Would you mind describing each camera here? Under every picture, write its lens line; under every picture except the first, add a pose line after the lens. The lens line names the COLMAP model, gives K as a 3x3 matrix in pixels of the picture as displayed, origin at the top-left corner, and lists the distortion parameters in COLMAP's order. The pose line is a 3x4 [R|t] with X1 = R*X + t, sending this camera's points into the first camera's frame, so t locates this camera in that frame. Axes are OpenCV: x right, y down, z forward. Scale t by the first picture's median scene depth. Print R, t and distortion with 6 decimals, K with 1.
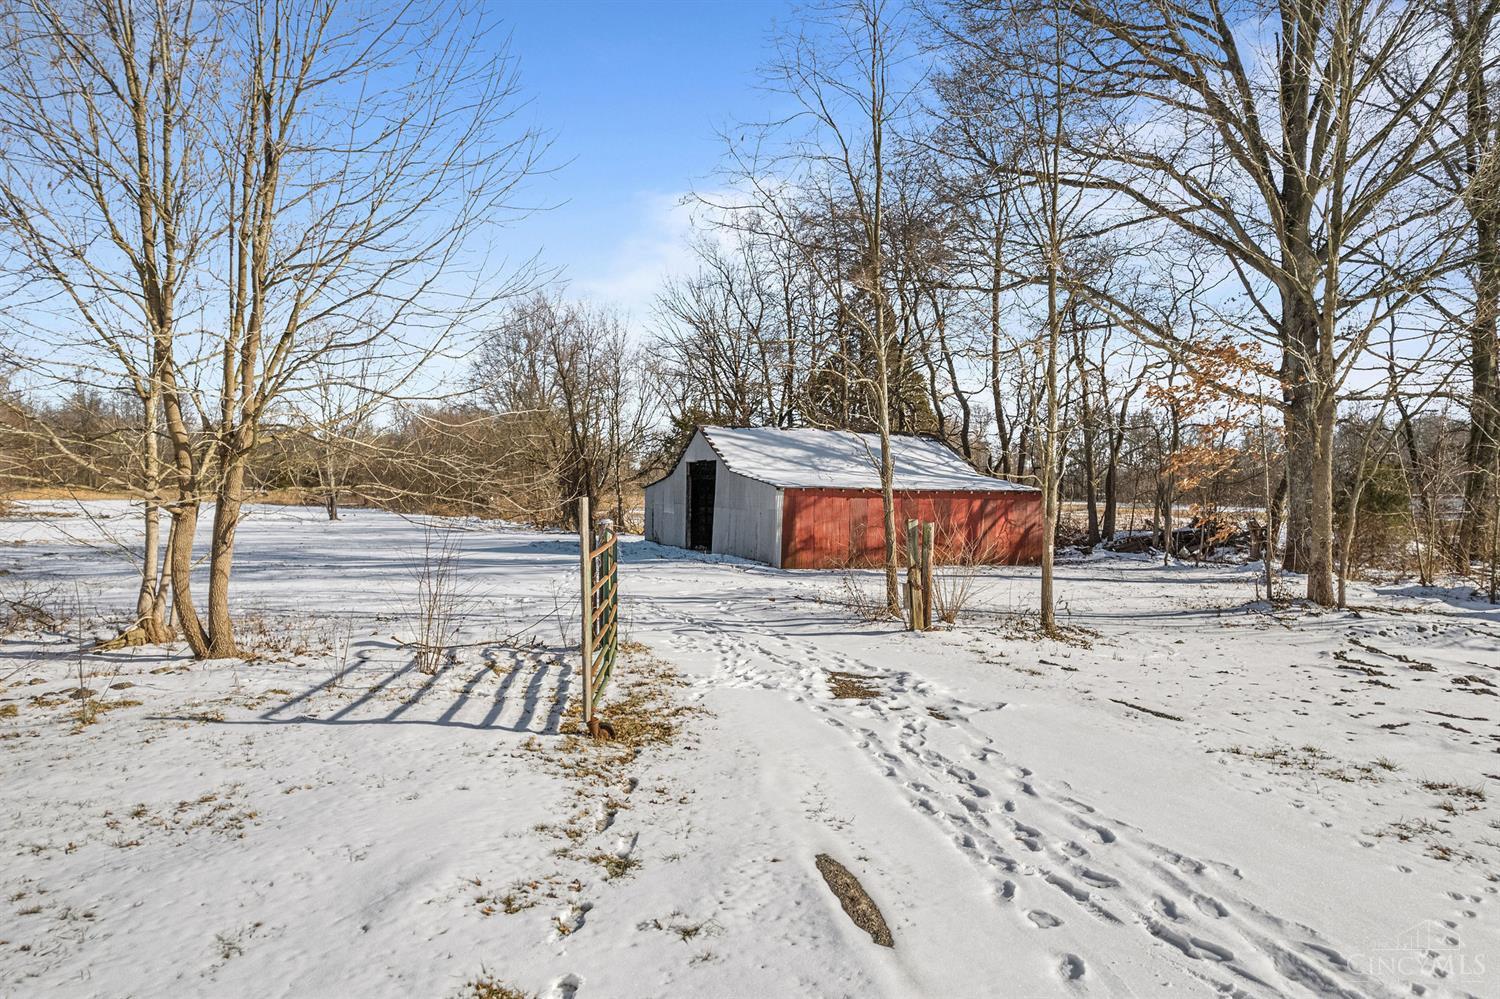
lens RADIAL K [[937.4, 0, 750.0], [0, 937.4, 499.5], [0, 0, 1]] dist [-0.076652, -0.000377]
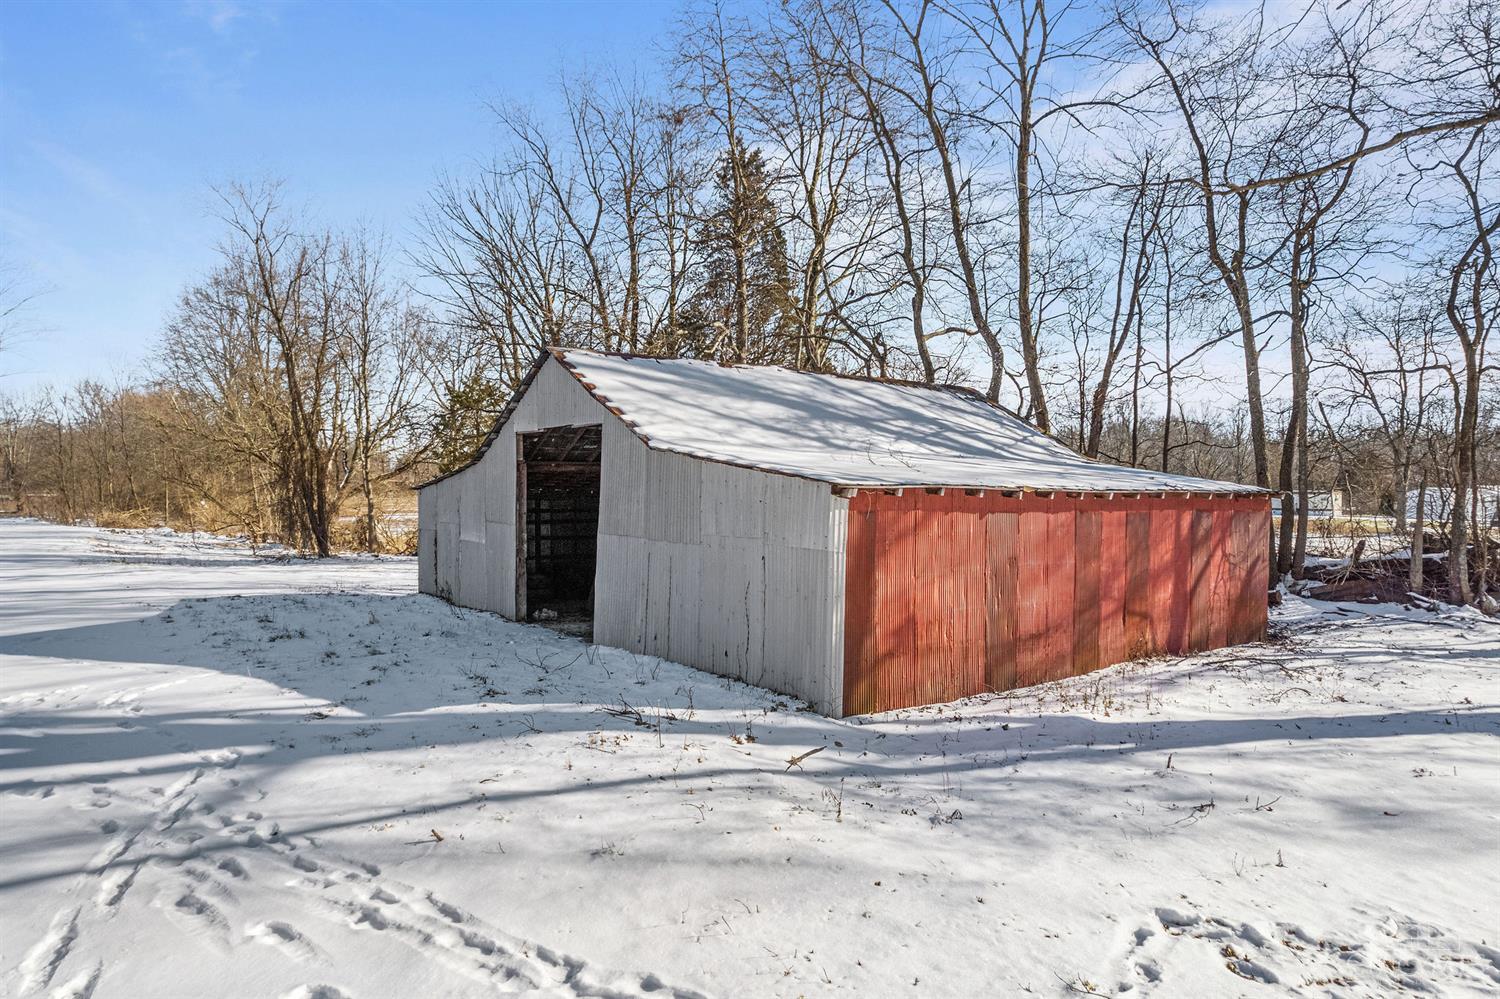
lens RADIAL K [[937.4, 0, 750.0], [0, 937.4, 499.5], [0, 0, 1]] dist [-0.076652, -0.000377]
pose [[0.969092, -0.009476, 0.246516, -0.069387], [0.008868, 0.999954, 0.003577, -0.007864], [-0.246539, -0.001280, 0.969132, 0.524033]]
